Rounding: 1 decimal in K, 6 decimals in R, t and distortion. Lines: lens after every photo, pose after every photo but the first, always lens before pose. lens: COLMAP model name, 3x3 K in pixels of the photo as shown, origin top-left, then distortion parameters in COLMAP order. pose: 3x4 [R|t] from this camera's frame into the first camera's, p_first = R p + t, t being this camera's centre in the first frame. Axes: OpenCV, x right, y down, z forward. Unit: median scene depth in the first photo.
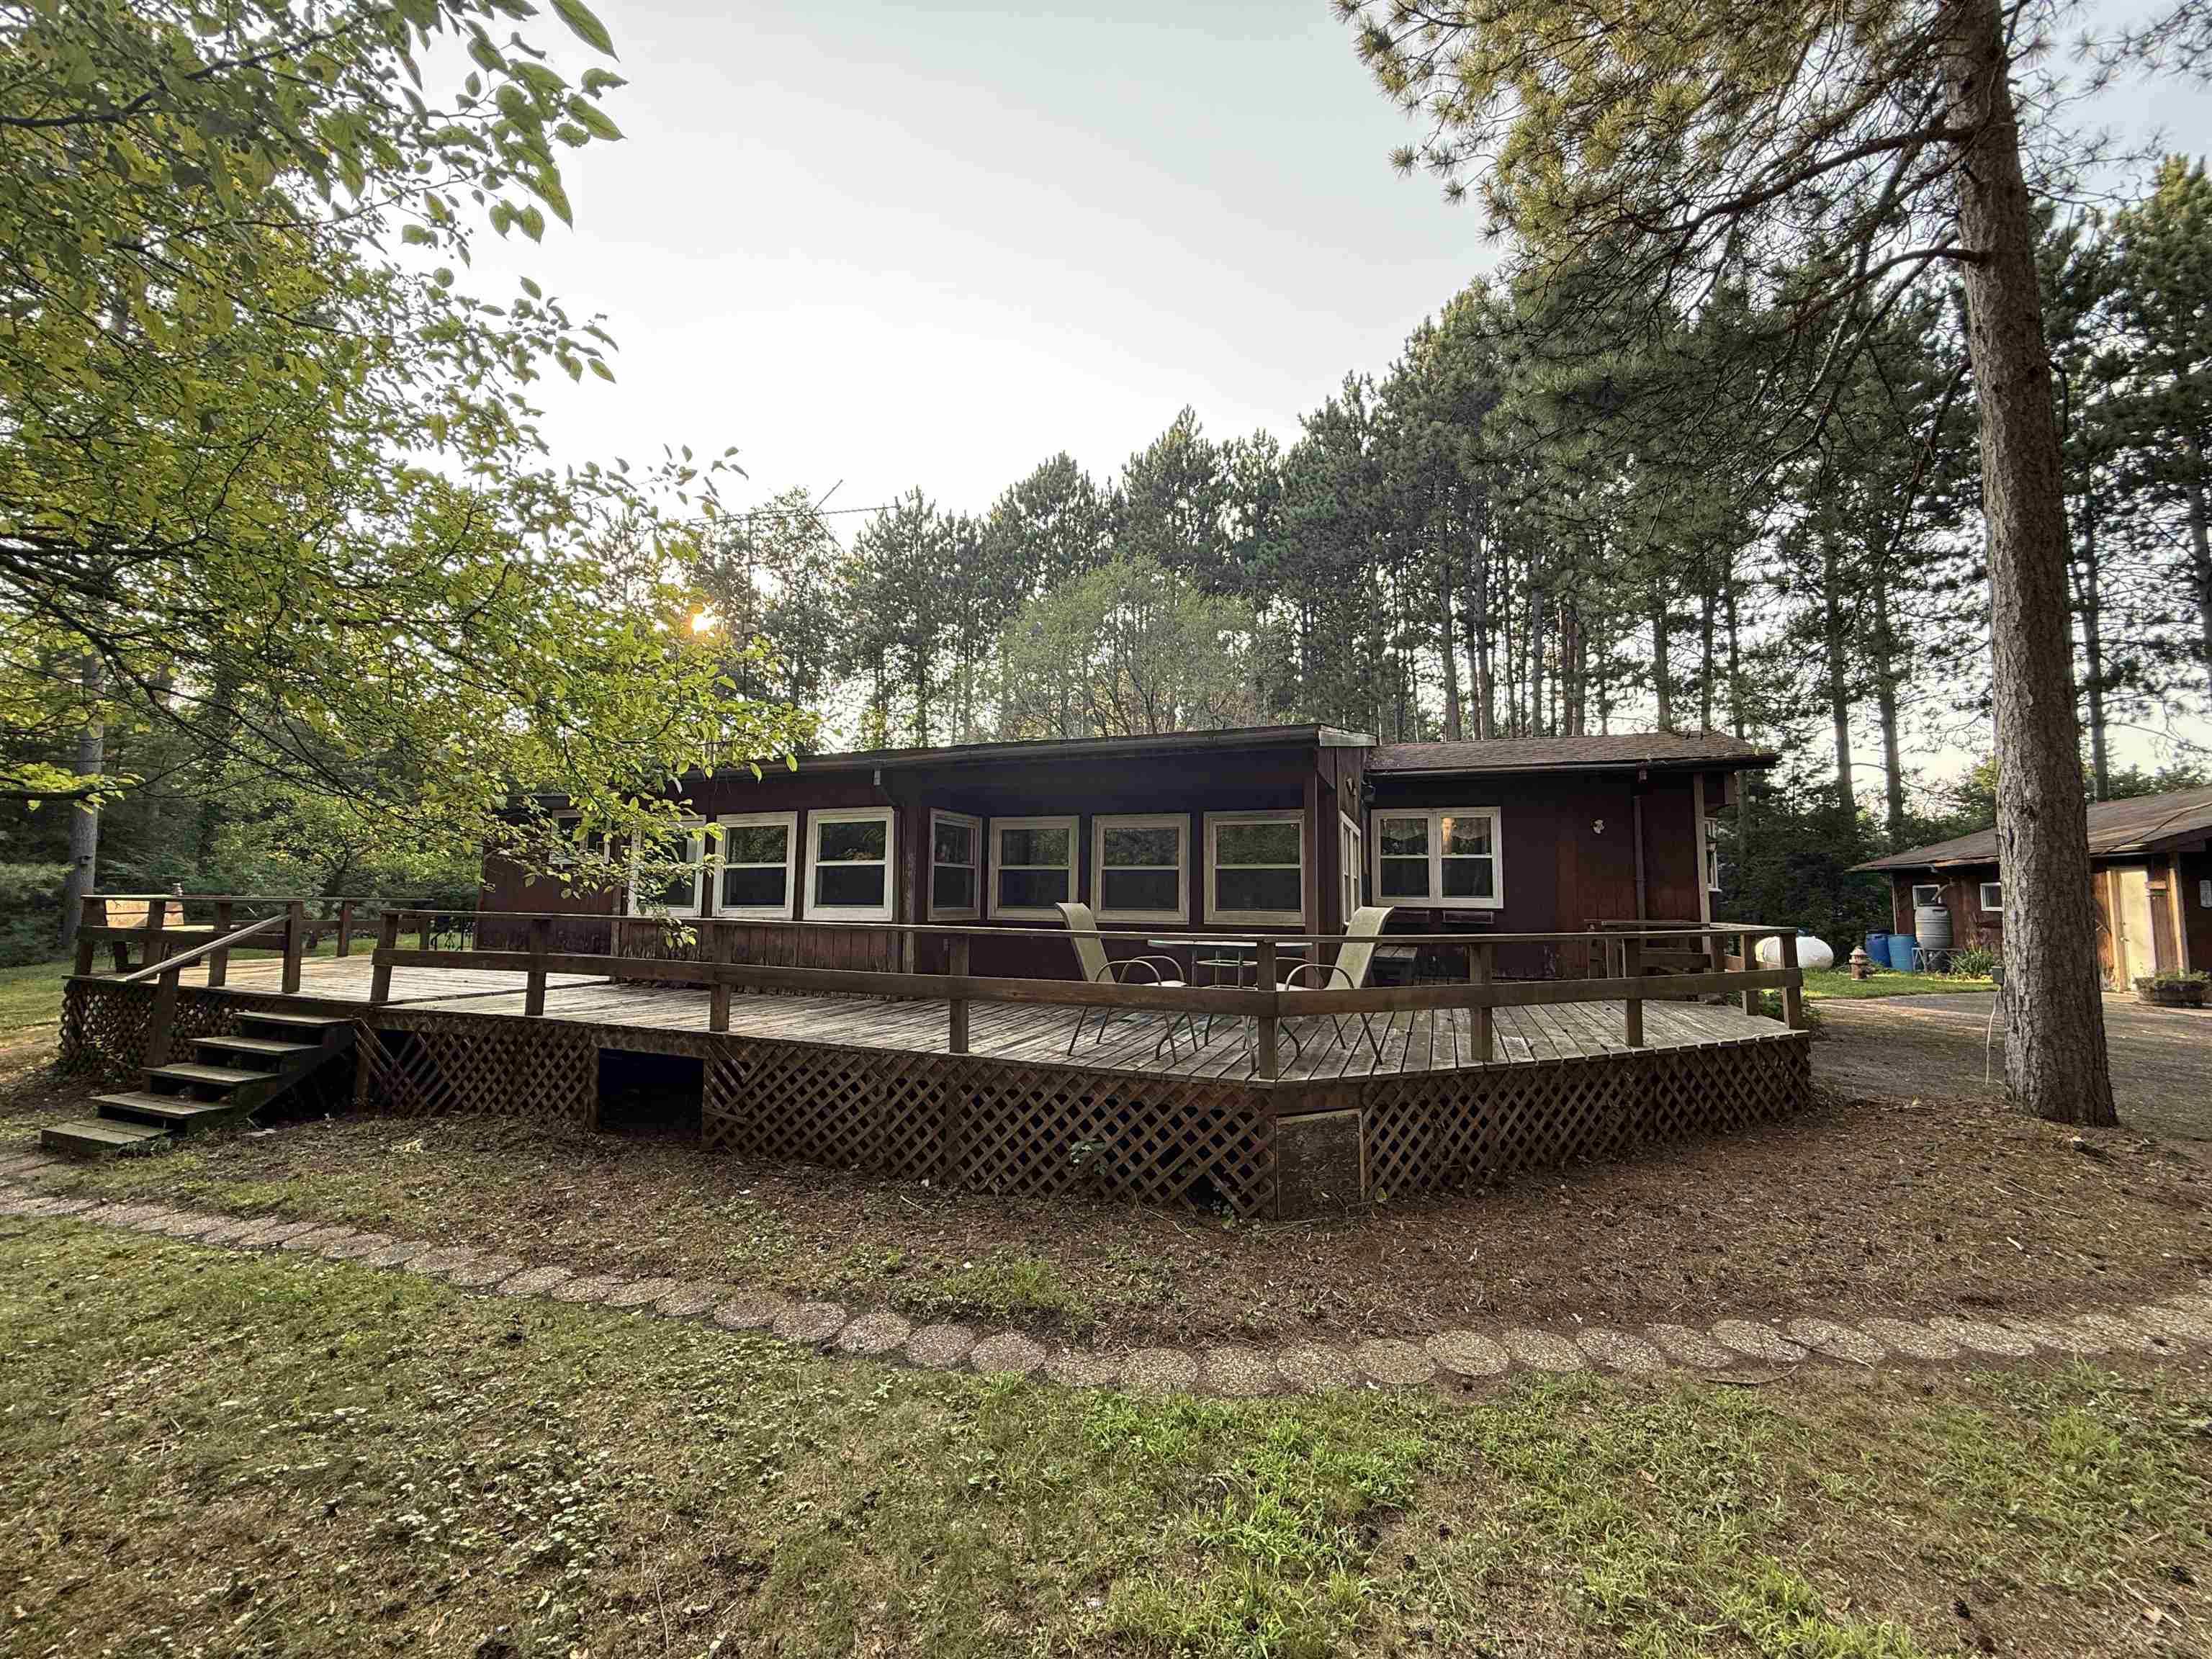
lens RADIAL K [[882.5, 0, 1089.0], [0, 882.5, 822.0], [0, 0, 1]] dist [0.000584, 0.000726]
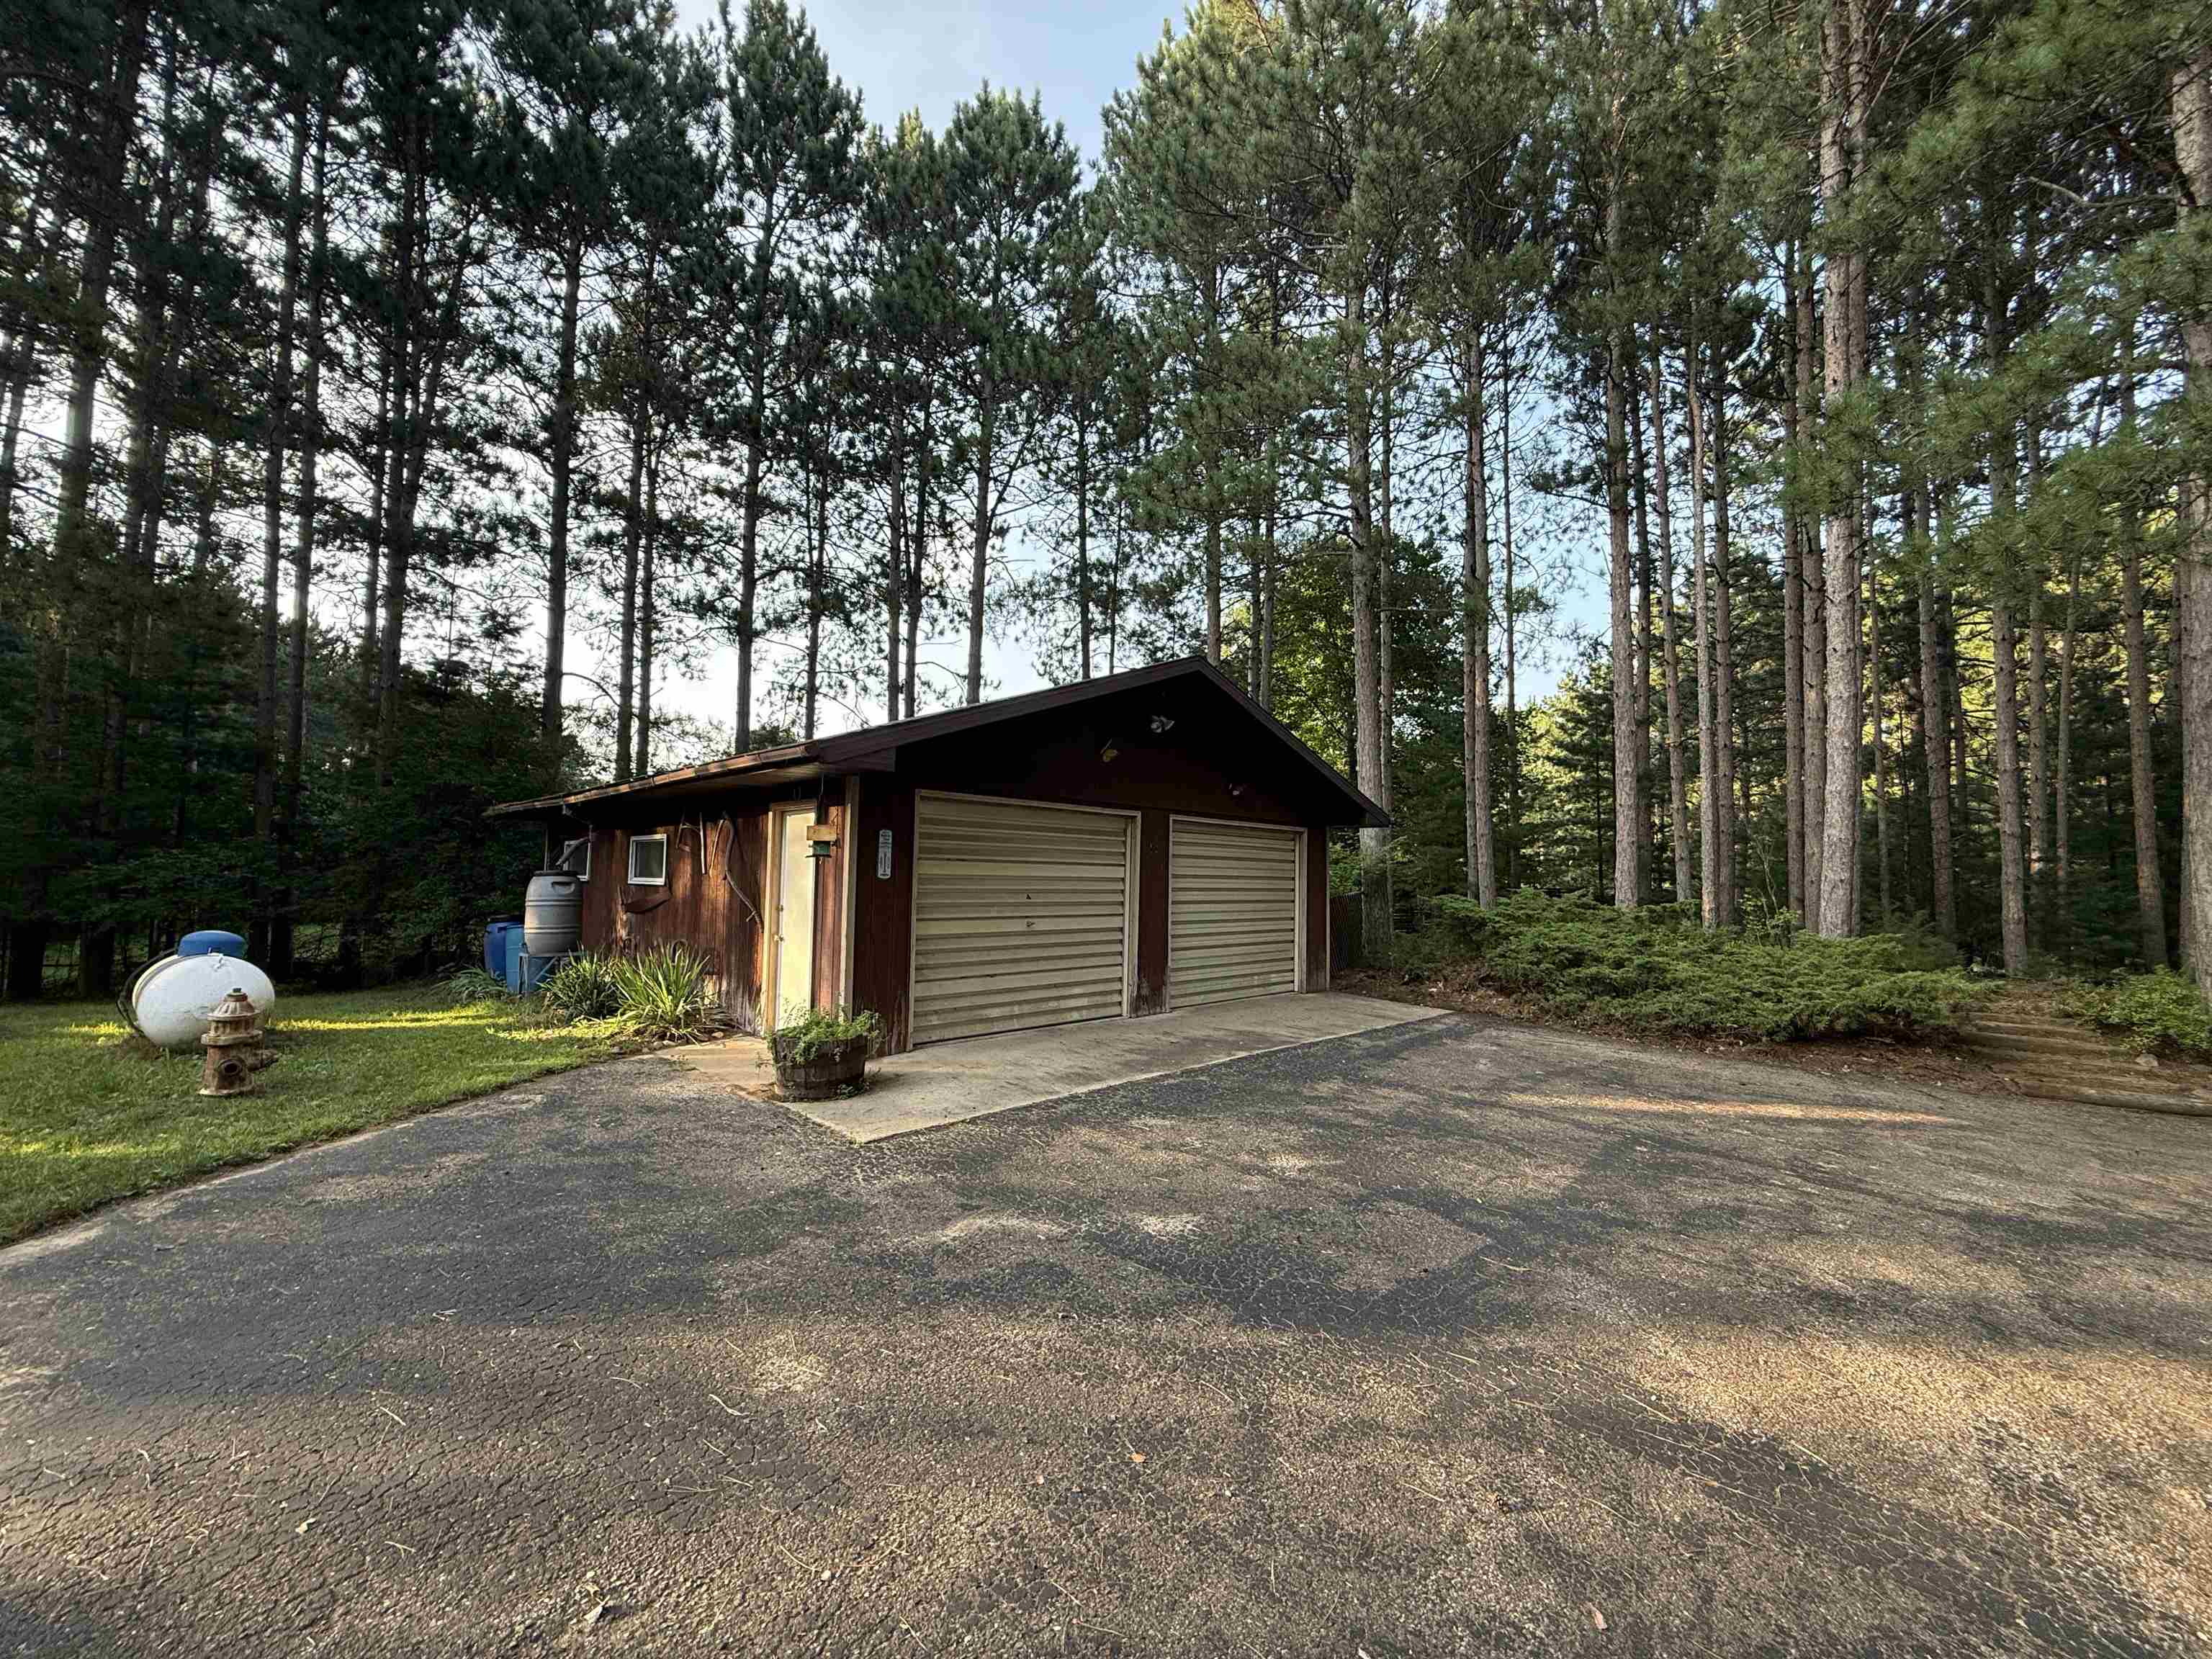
lens RADIAL K [[882.5, 0, 1097.9], [0, 882.5, 822.3], [0, 0, 1]] dist [0.000584, 0.000726]
pose [[0.393972, 0.058966, 0.917229, 0.391364], [-0.094122, 0.995282, -0.023557, 0.029298], [-0.914290, -0.077050, 0.397663, 0.320216]]
